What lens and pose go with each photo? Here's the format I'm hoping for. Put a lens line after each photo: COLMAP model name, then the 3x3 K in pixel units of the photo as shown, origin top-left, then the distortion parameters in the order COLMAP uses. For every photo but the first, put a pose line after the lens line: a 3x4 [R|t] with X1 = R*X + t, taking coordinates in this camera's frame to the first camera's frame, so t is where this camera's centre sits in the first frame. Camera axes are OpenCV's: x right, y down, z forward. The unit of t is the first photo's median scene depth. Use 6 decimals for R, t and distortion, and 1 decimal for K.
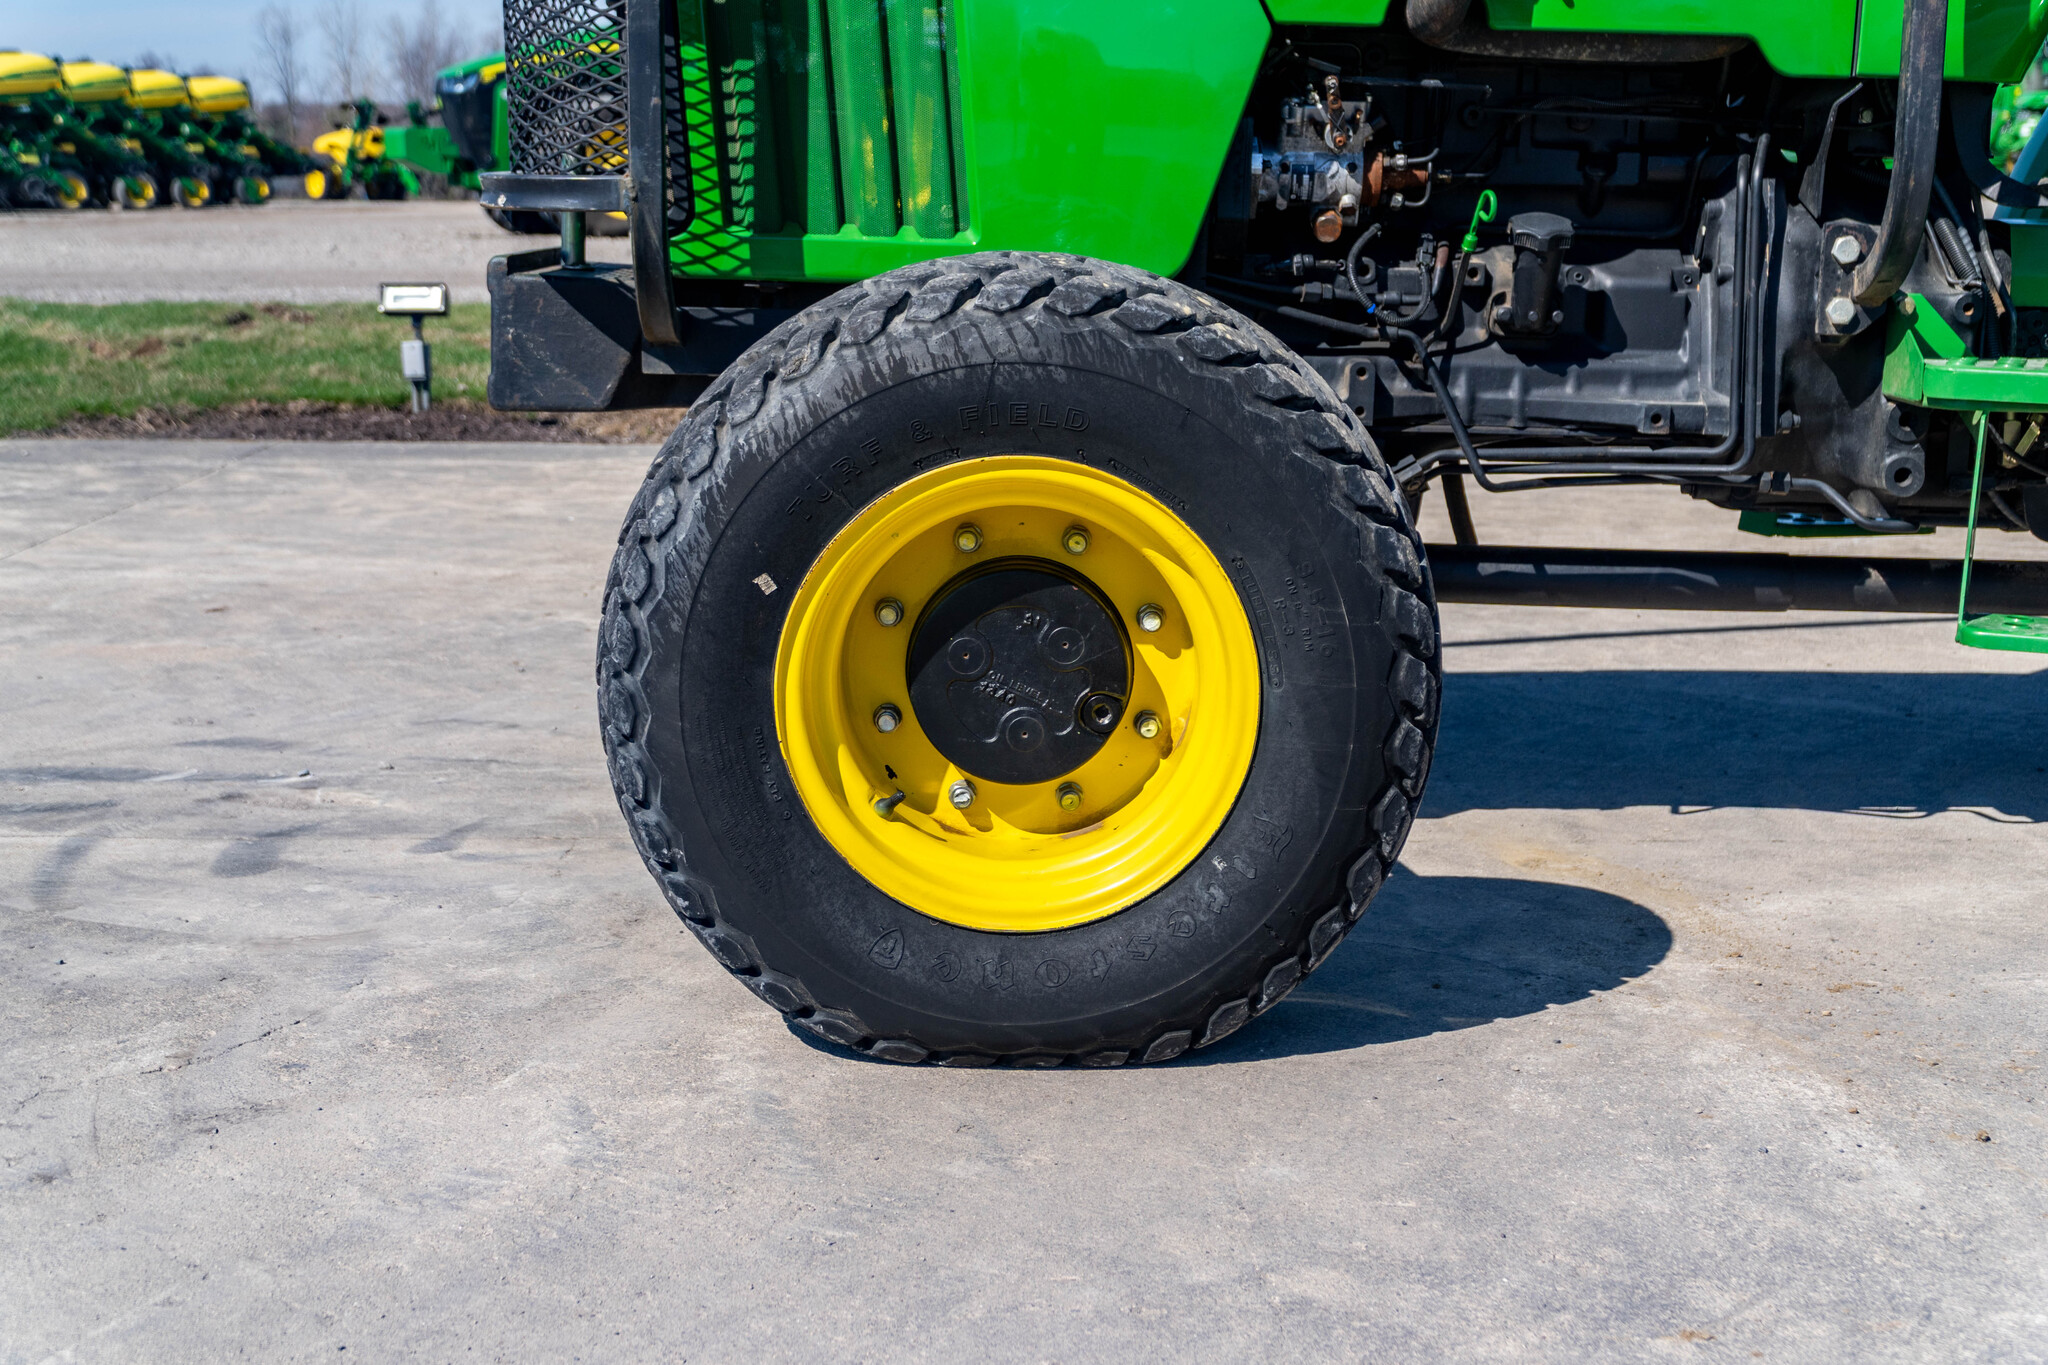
lens RADIAL K [[2872.3, 0, 1005.3], [0, 2872.3, 669.7], [0, 0, 1]] dist [0.074624, 0.000000]
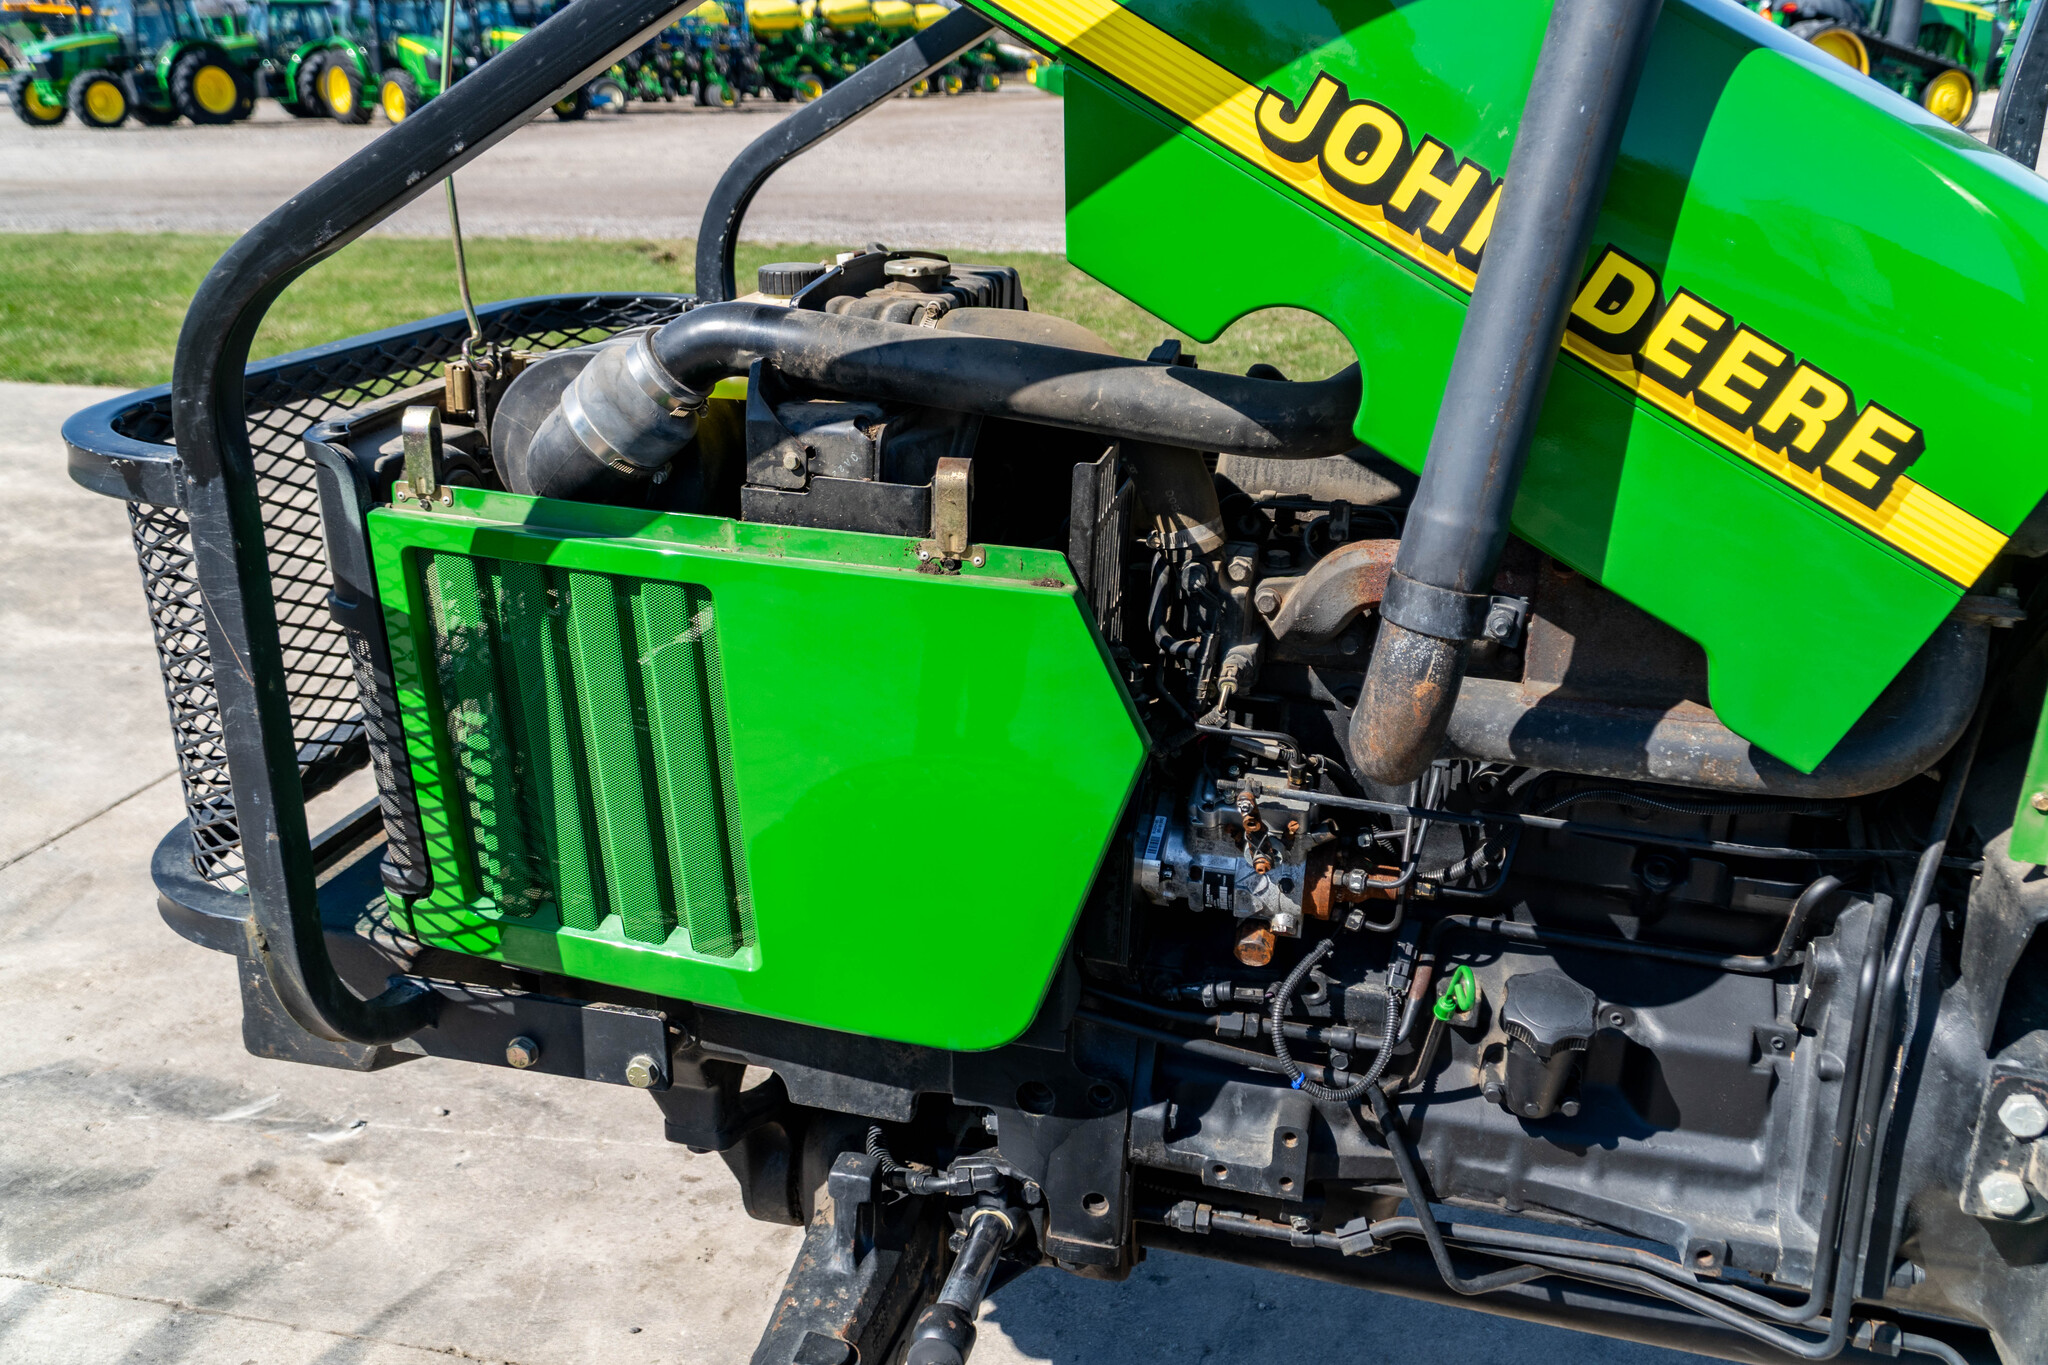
lens RADIAL K [[1767.3, 0, 1027.9], [0, 1767.3, 671.1], [0, 0, 1]] dist [0.021496, 0.017431]
pose [[0.971206, 0.079493, -0.224589, 0.150056], [-0.042063, 0.985096, 0.166780, -0.293363], [0.234499, -0.152531, 0.960075, 0.559194]]
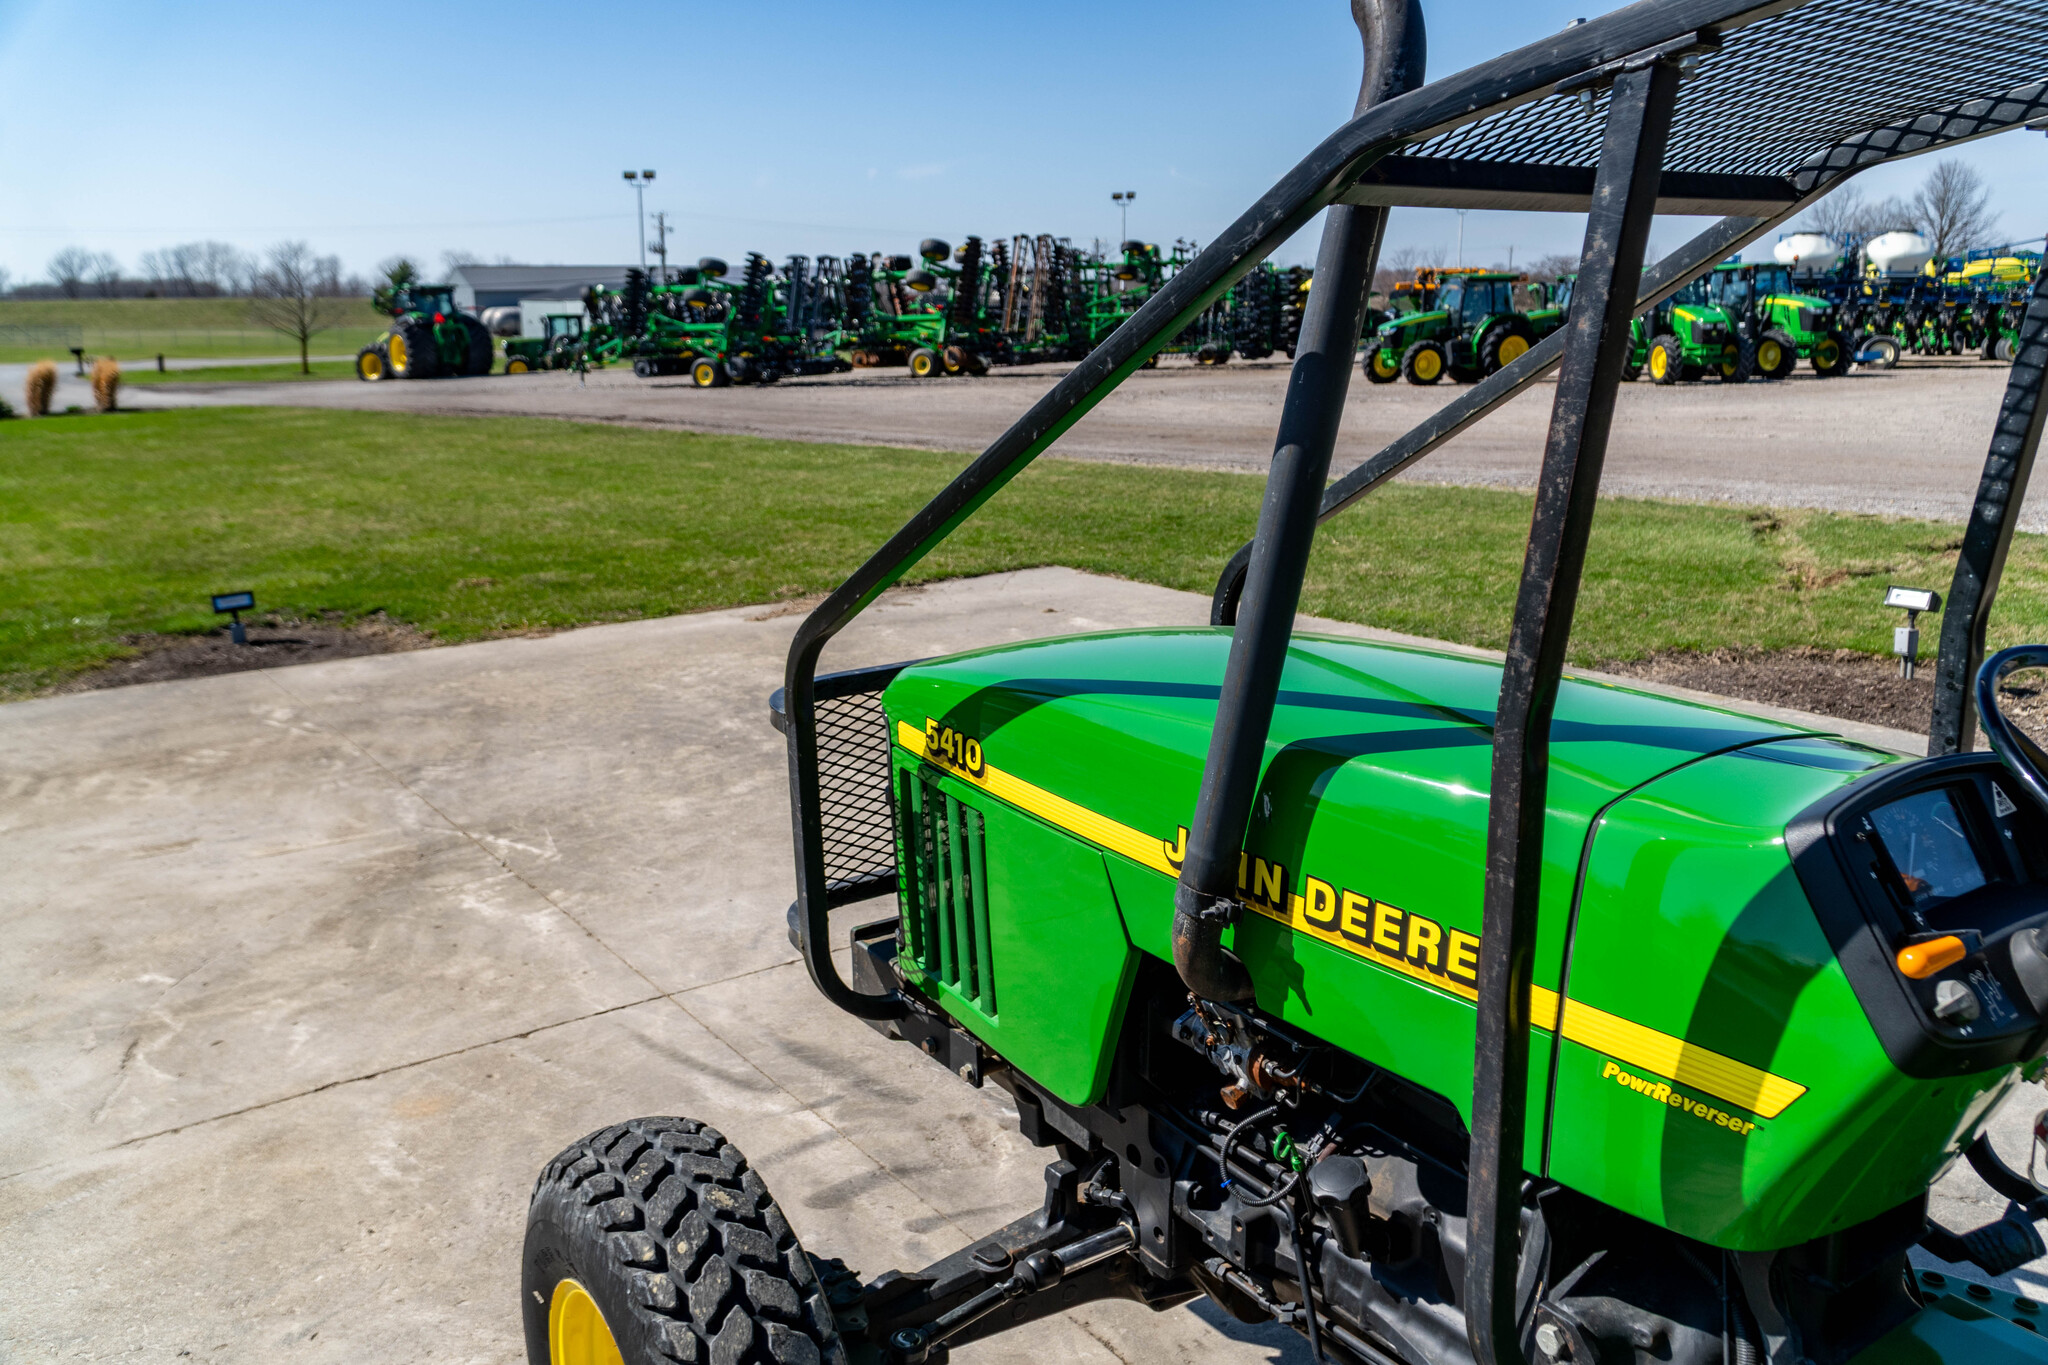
lens RADIAL K [[1623.6, 0, 1020.2], [0, 1623.6, 667.2], [0, 0, 1]] dist [-0.015699, -0.003649]
pose [[0.571055, 0.159682, -0.805231, 0.563836], [-0.118987, 0.986641, 0.111274, -0.387218], [0.812243, 0.032268, 0.582426, 0.532636]]
